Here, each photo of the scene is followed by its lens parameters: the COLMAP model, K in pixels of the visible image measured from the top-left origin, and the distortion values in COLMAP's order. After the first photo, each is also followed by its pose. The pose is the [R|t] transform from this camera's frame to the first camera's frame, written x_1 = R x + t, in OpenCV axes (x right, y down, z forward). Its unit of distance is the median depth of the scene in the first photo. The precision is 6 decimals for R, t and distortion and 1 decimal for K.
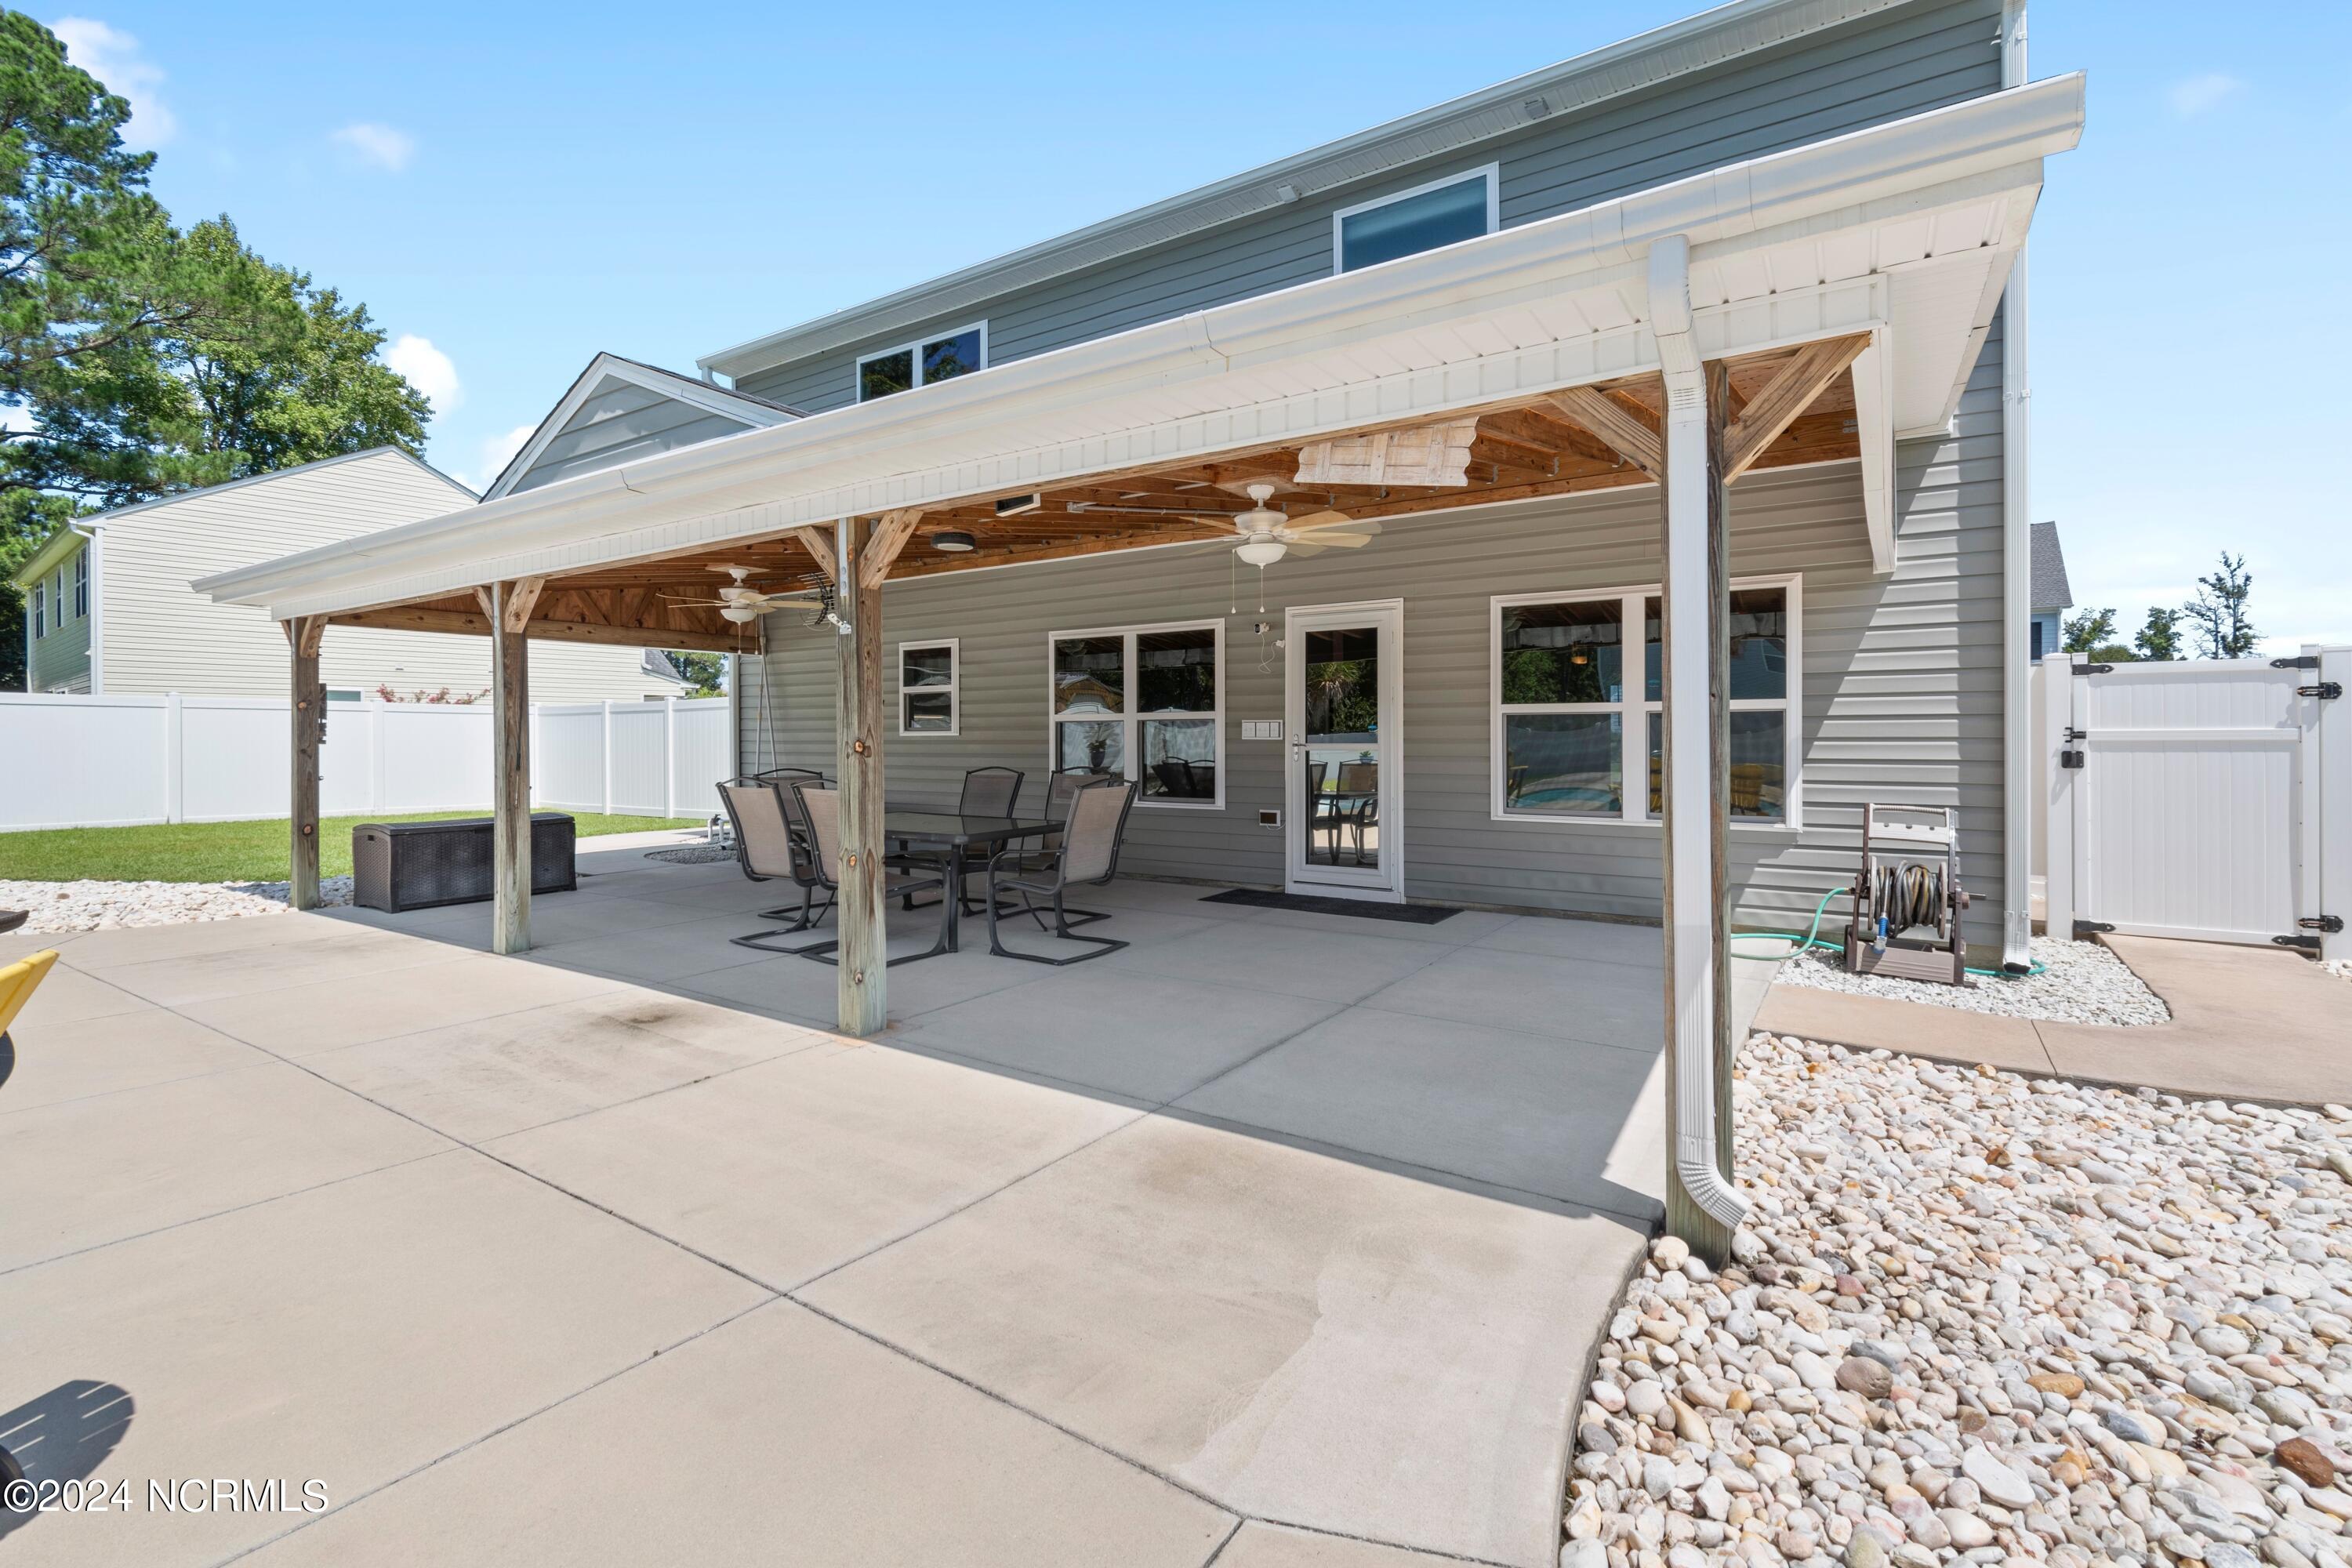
lens RADIAL K [[1053.9, 0, 1175.5], [0, 1053.9, 744.5], [0, 0, 1]] dist [0.003546, -0.004139]
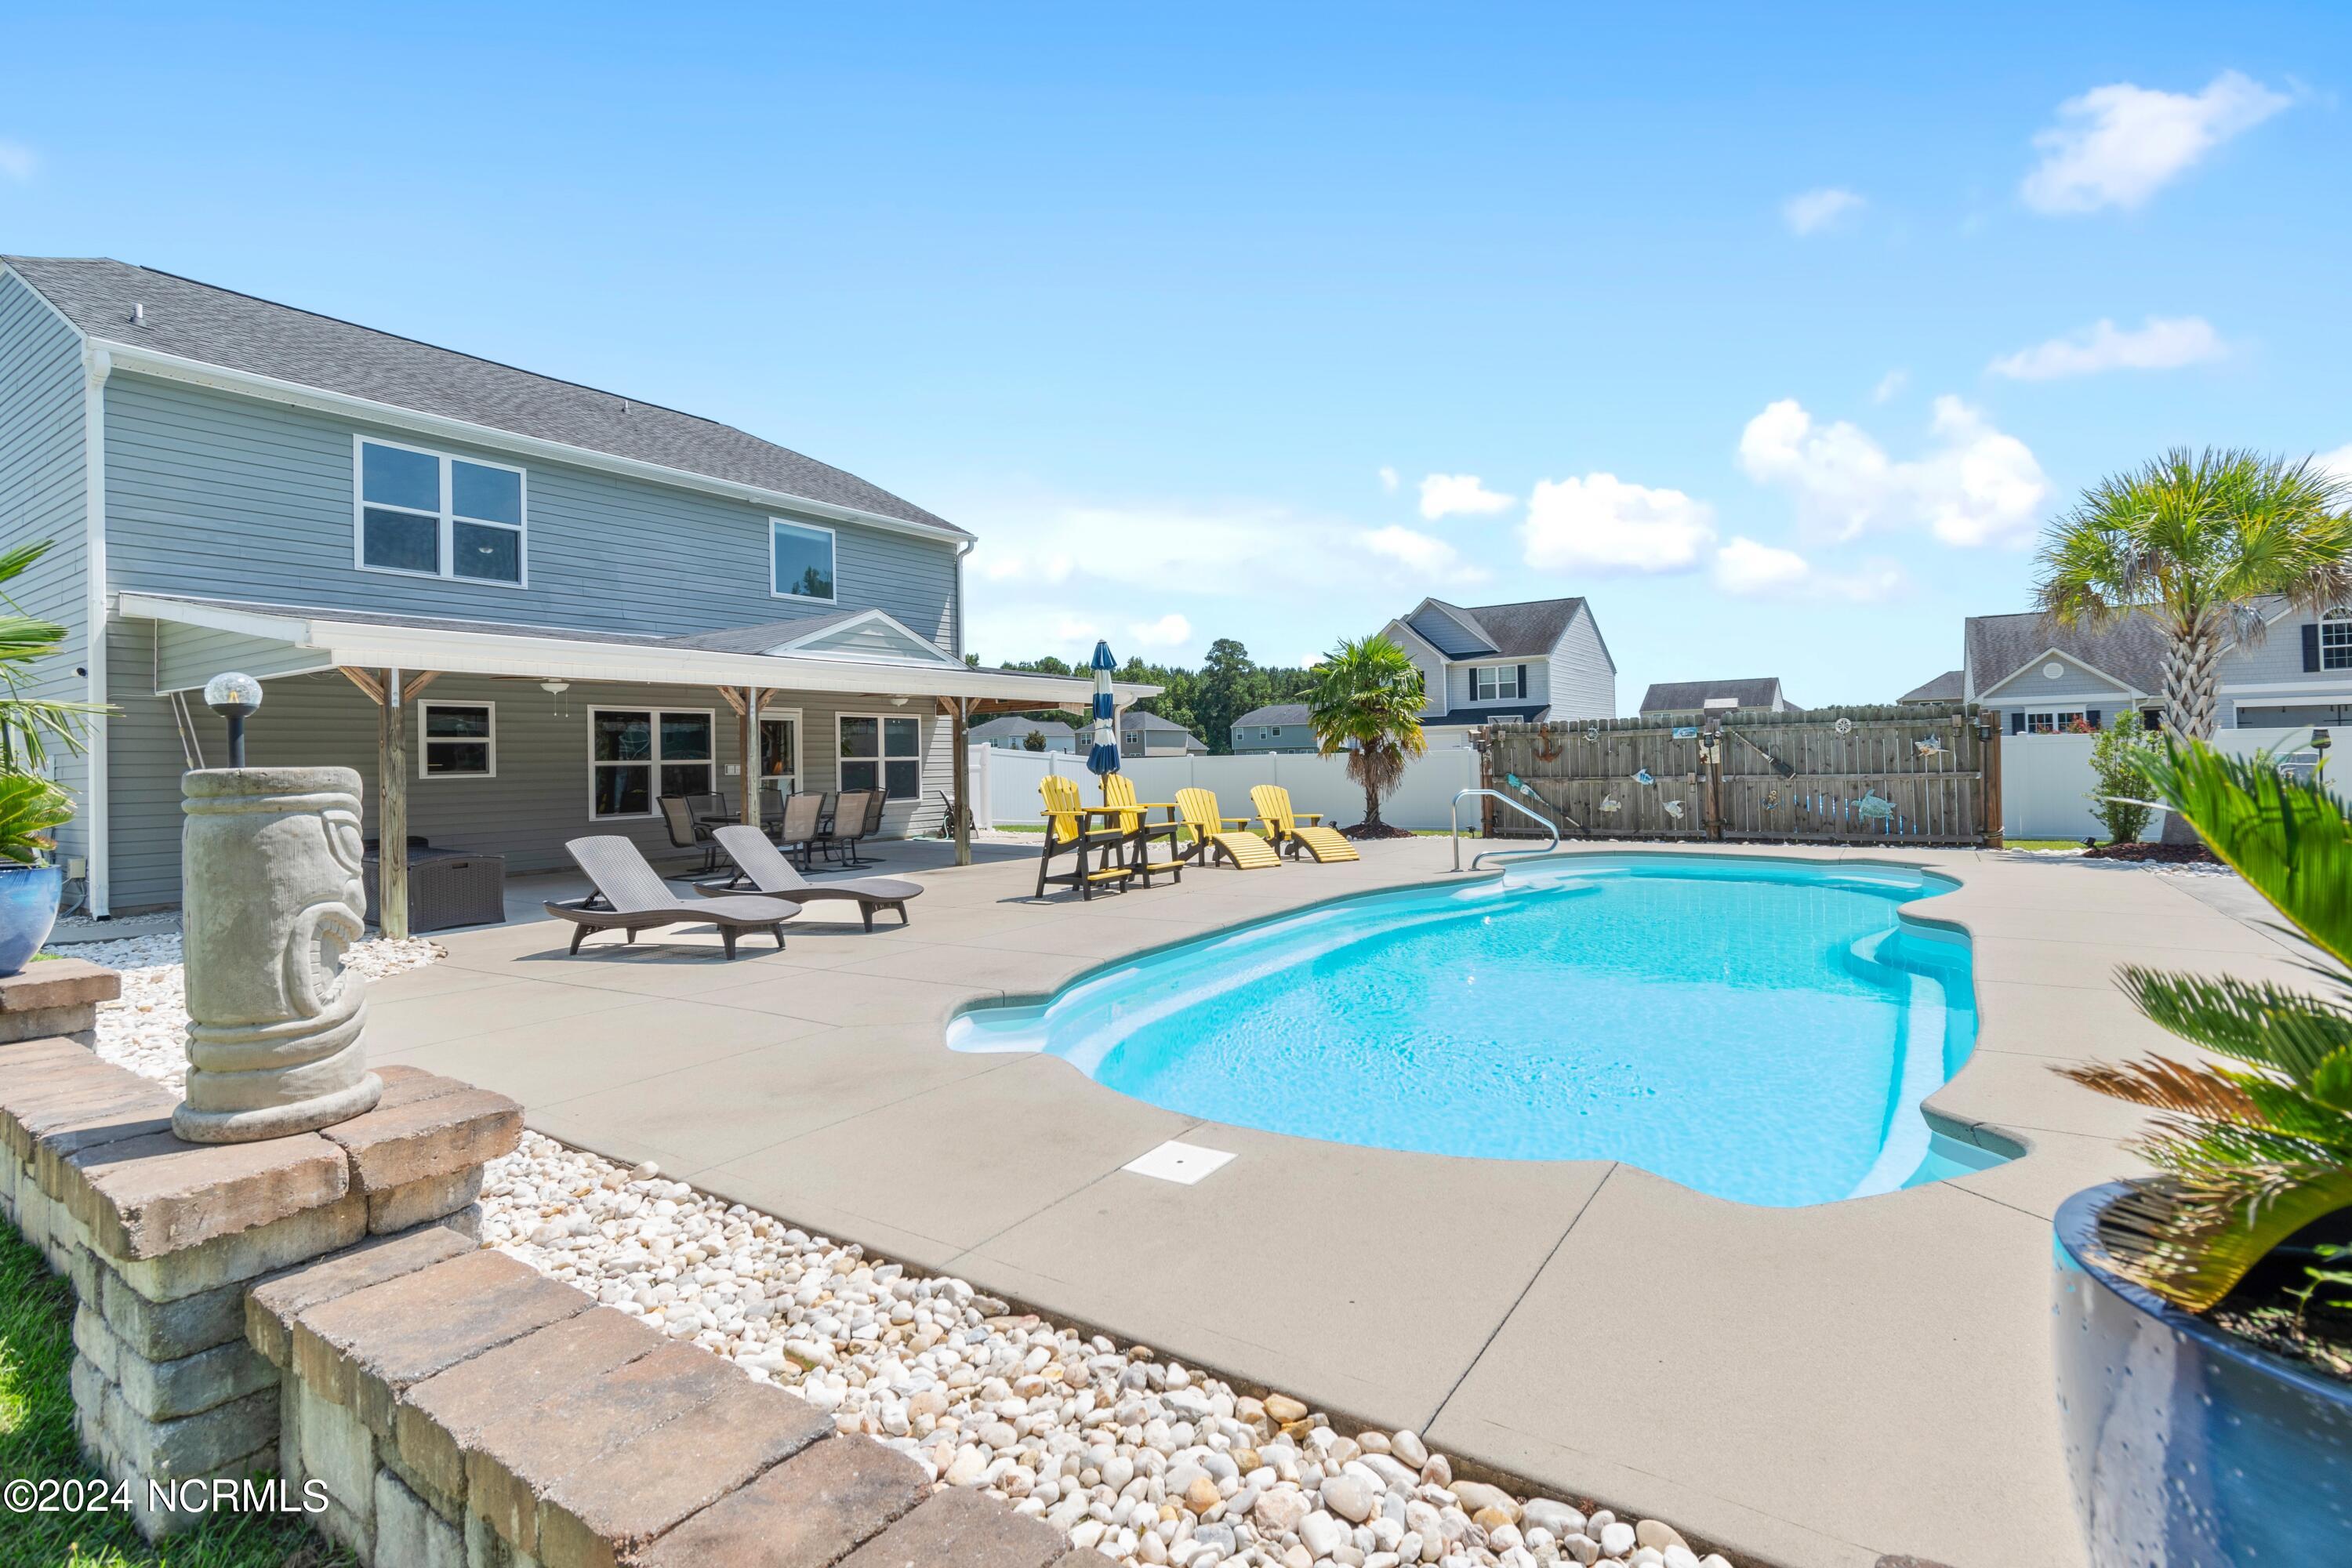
lens RADIAL K [[1087.5, 0, 1187.7], [0, 1087.5, 745.9], [0, 0, 1]] dist [0.004191, 0.000481]
pose [[-0.009065, 0.016815, 0.999818, -1.866920], [0.029612, 0.999425, -0.016540, 0.000209], [-0.999520, 0.029457, -0.009557, 0.206641]]
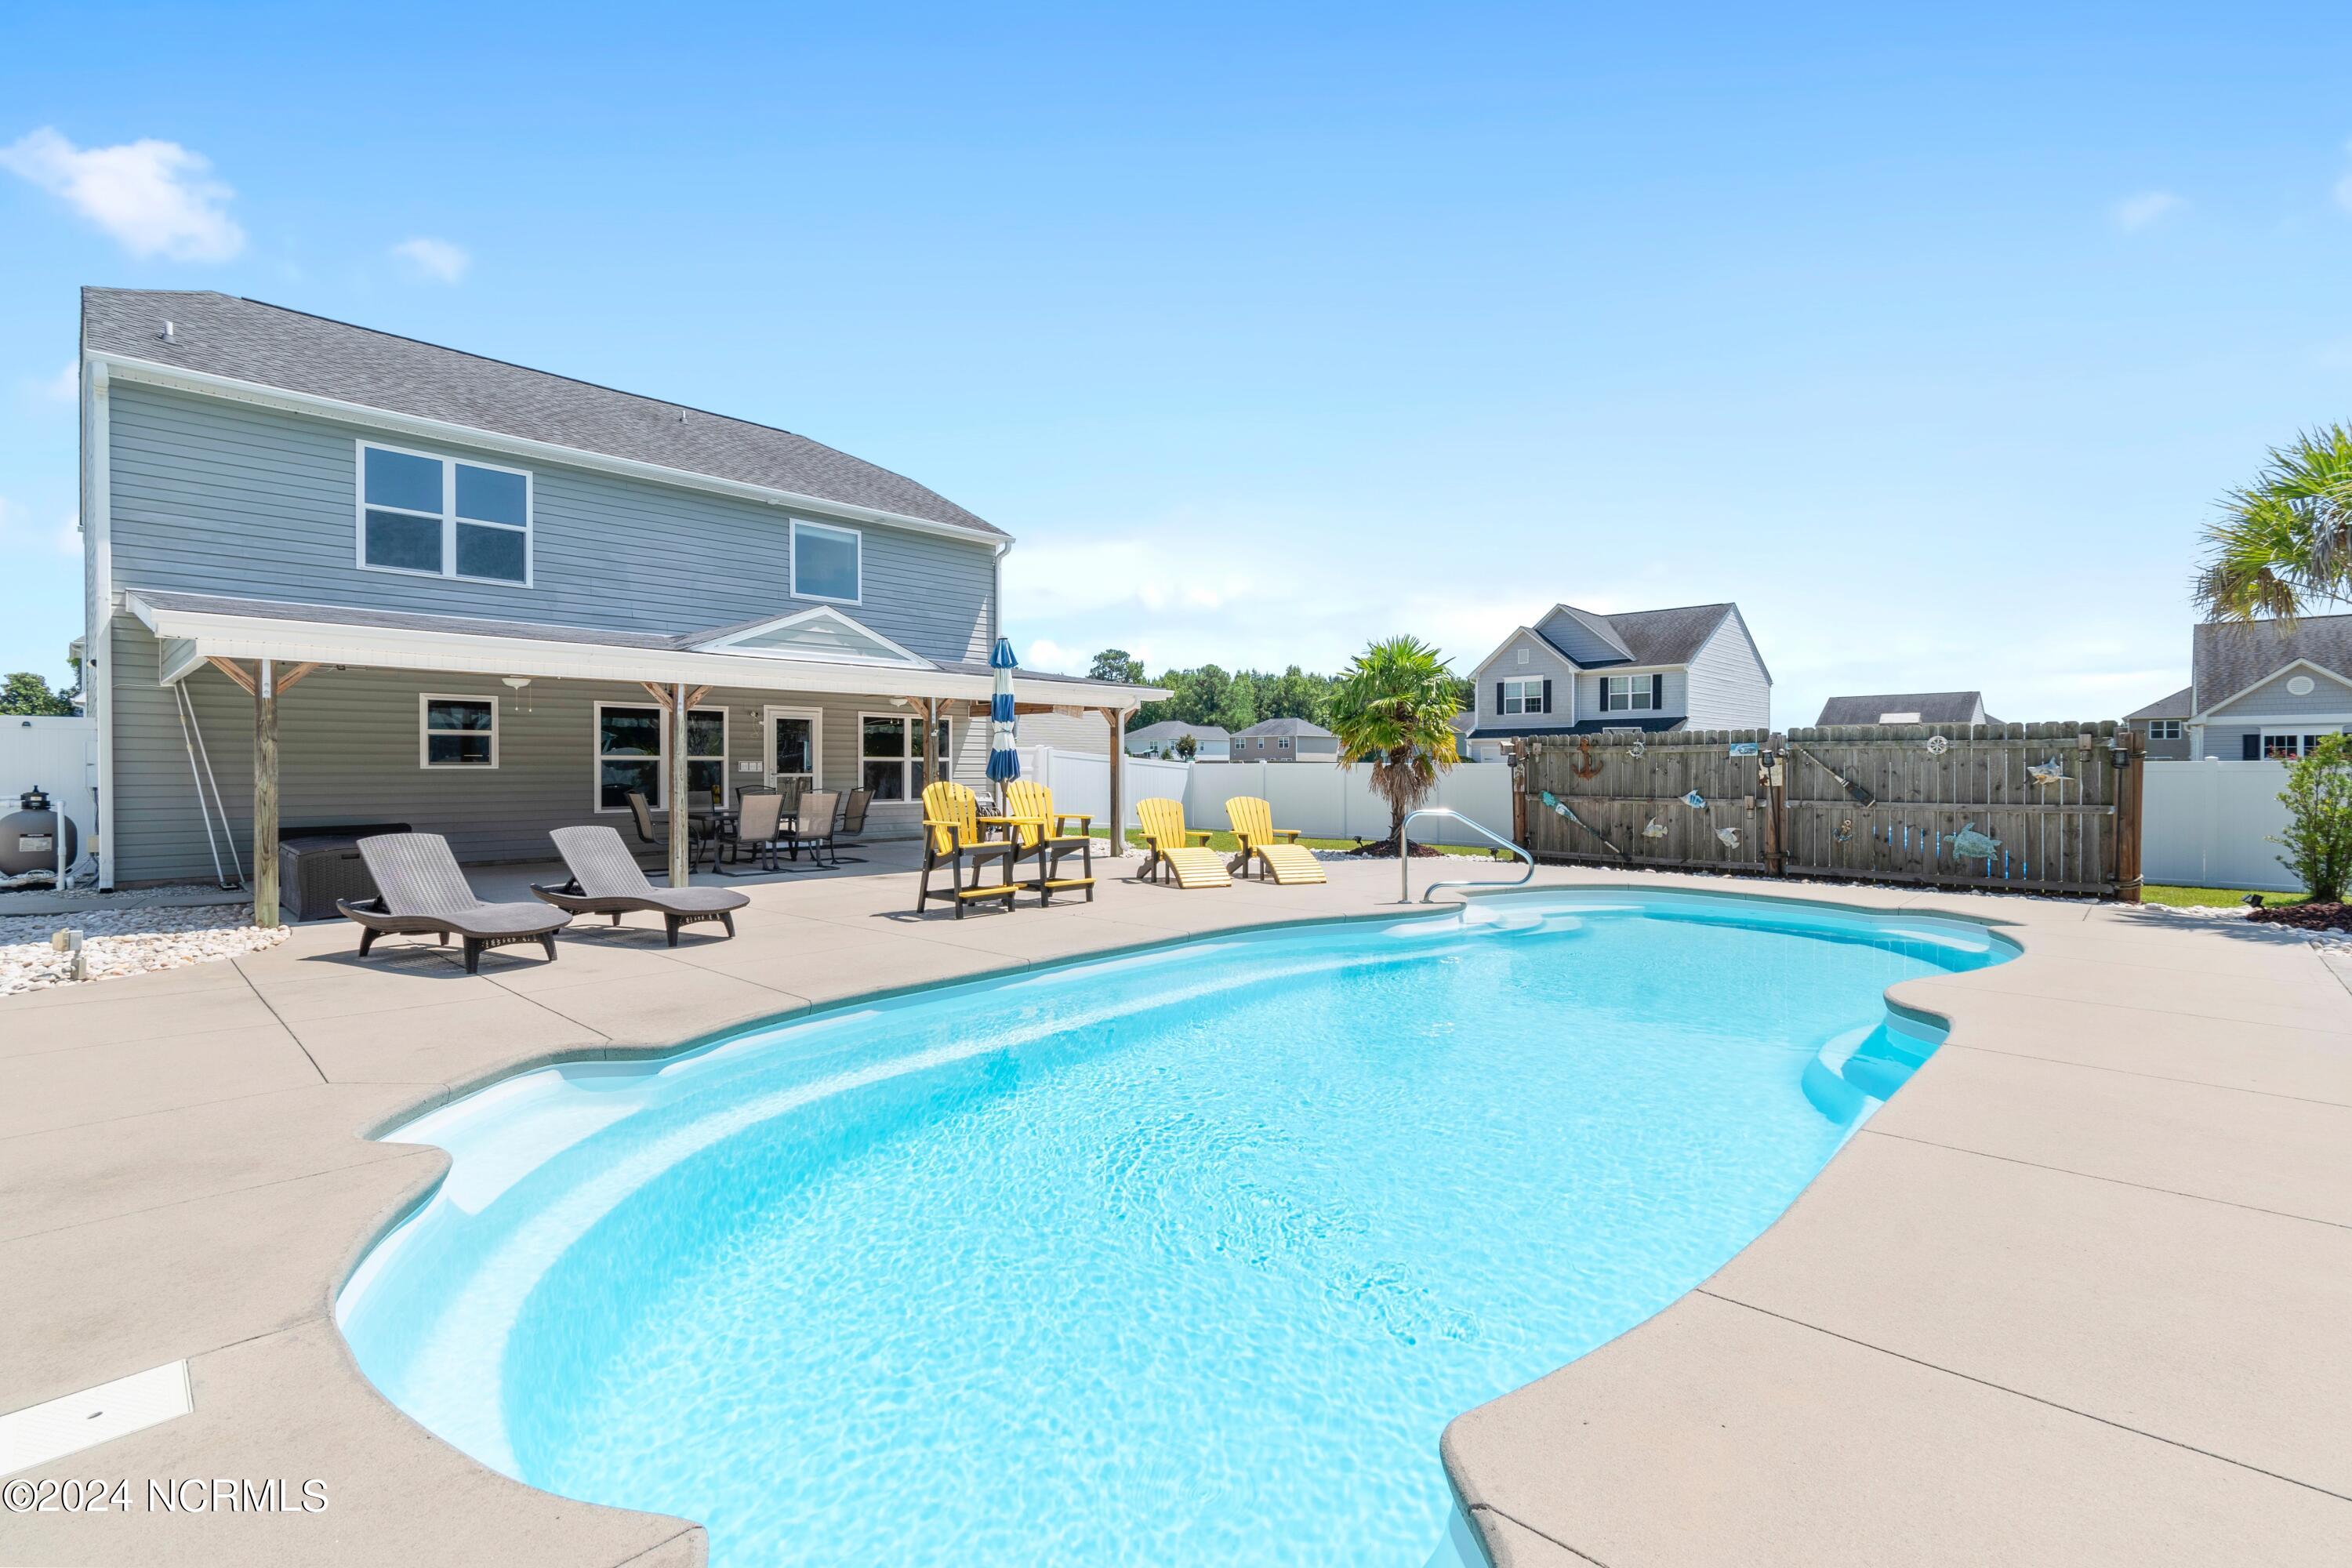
lens RADIAL K [[1036.1, 0, 1175.1], [0, 1036.1, 773.2], [0, 0, 1]] dist [0.003116, -0.000152]
pose [[0.159551, -0.003433, 0.987184, -1.663316], [0.005795, 0.999980, 0.002541, -0.001512], [-0.987173, 0.005316, 0.159568, -0.073314]]
